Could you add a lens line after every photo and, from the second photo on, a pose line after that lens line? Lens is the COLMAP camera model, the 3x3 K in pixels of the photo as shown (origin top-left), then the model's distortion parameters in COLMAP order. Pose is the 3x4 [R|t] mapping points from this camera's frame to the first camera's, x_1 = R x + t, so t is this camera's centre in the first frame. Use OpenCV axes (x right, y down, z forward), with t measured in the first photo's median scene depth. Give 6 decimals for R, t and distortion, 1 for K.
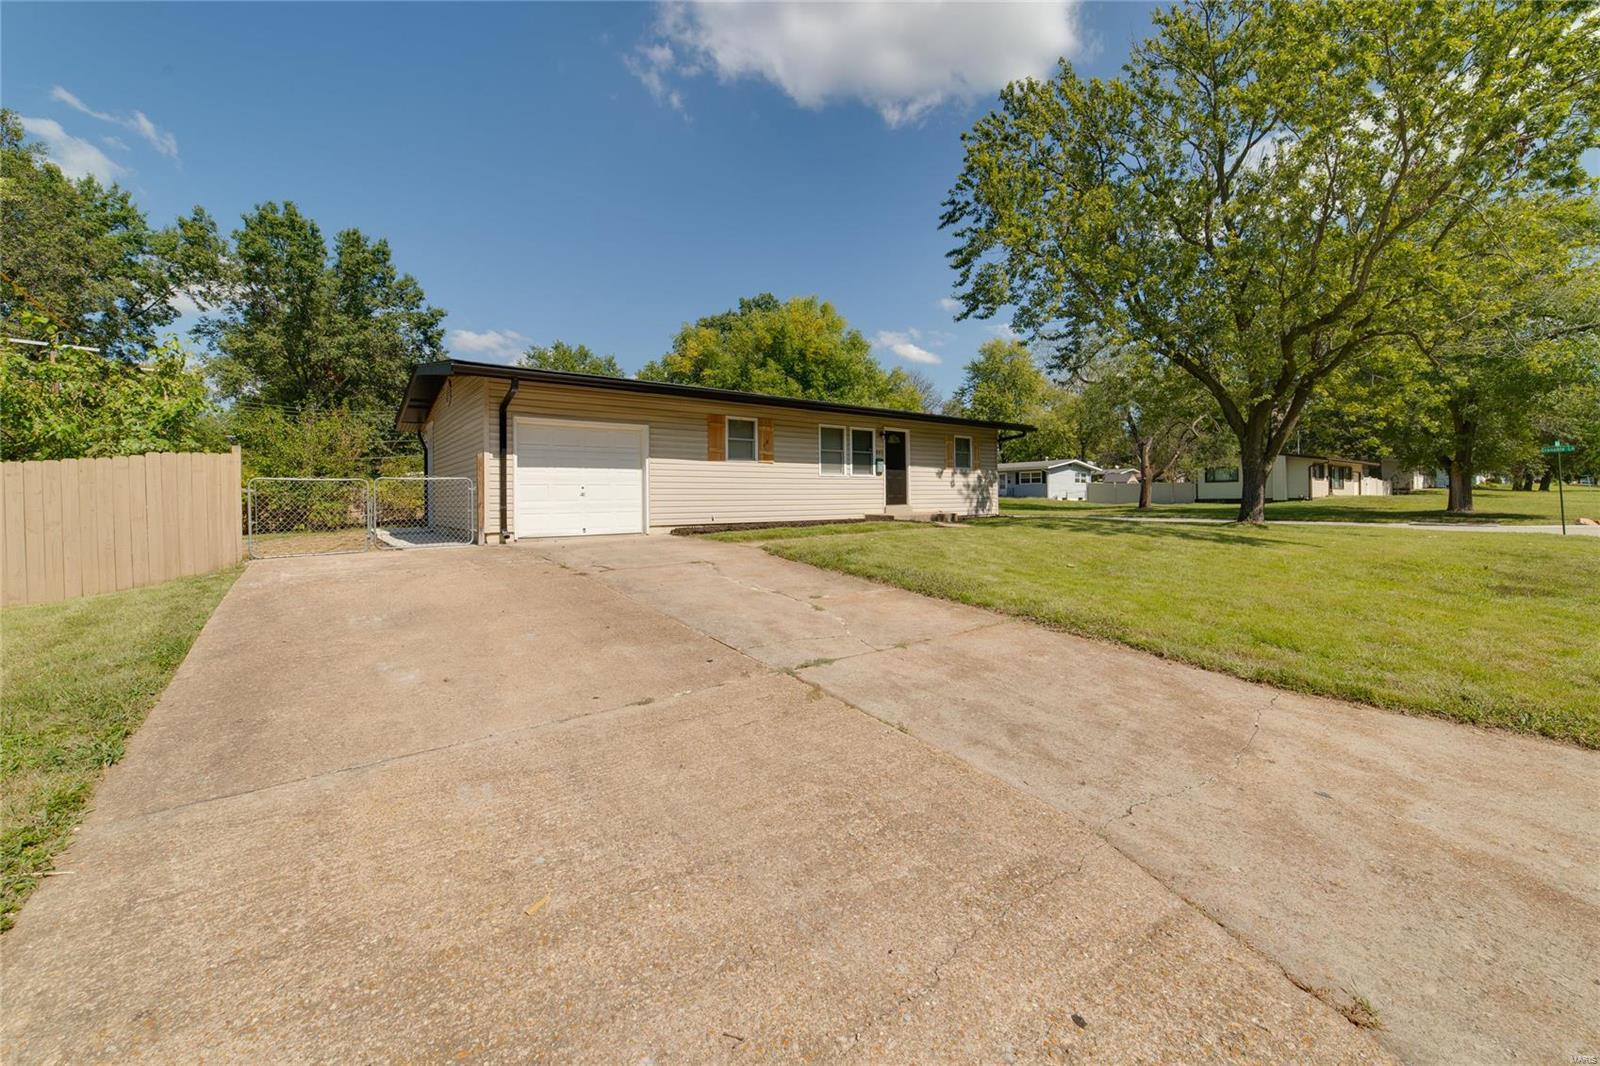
lens RADIAL K [[642.2, 0, 800.0], [0, 642.2, 533.0], [0, 0, 1]] dist [-0.021986, 0.007761]
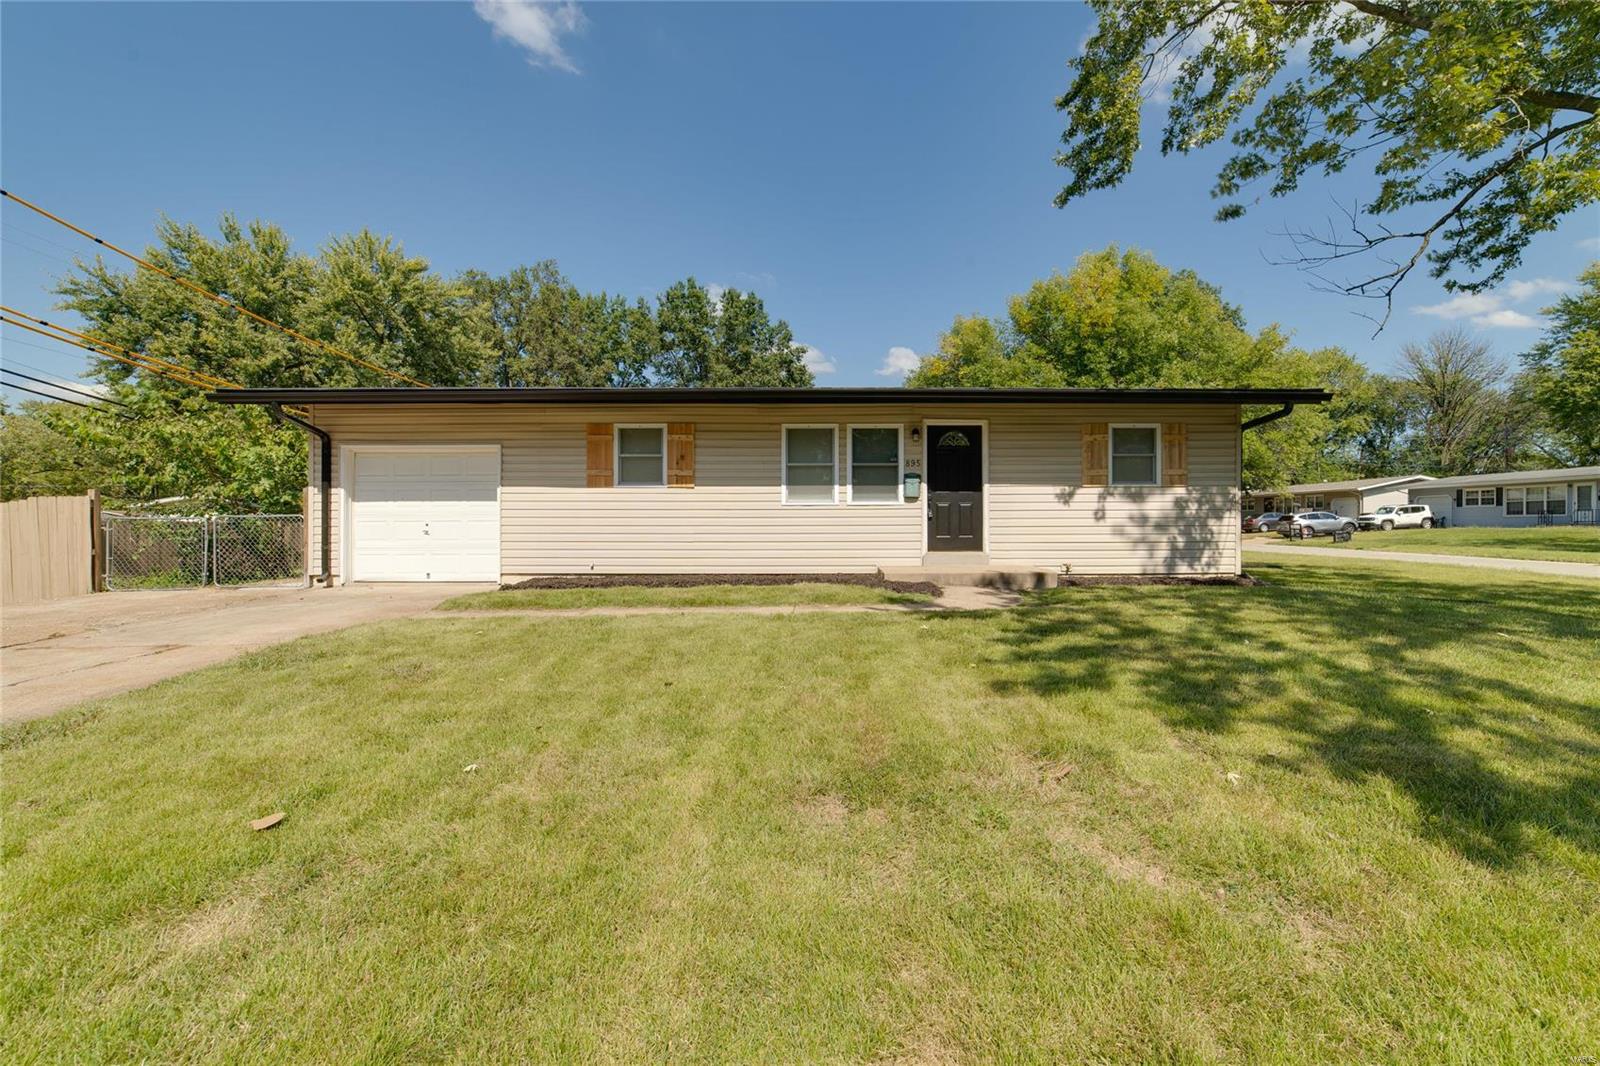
lens RADIAL K [[642.2, 0, 800.0], [0, 642.2, 533.0], [0, 0, 1]] dist [-0.021986, 0.007761]
pose [[0.787187, 0.021539, -0.616338, 0.407149], [-0.038295, 0.999168, -0.013994, -0.048827], [0.615525, 0.034618, 0.787357, 0.472307]]
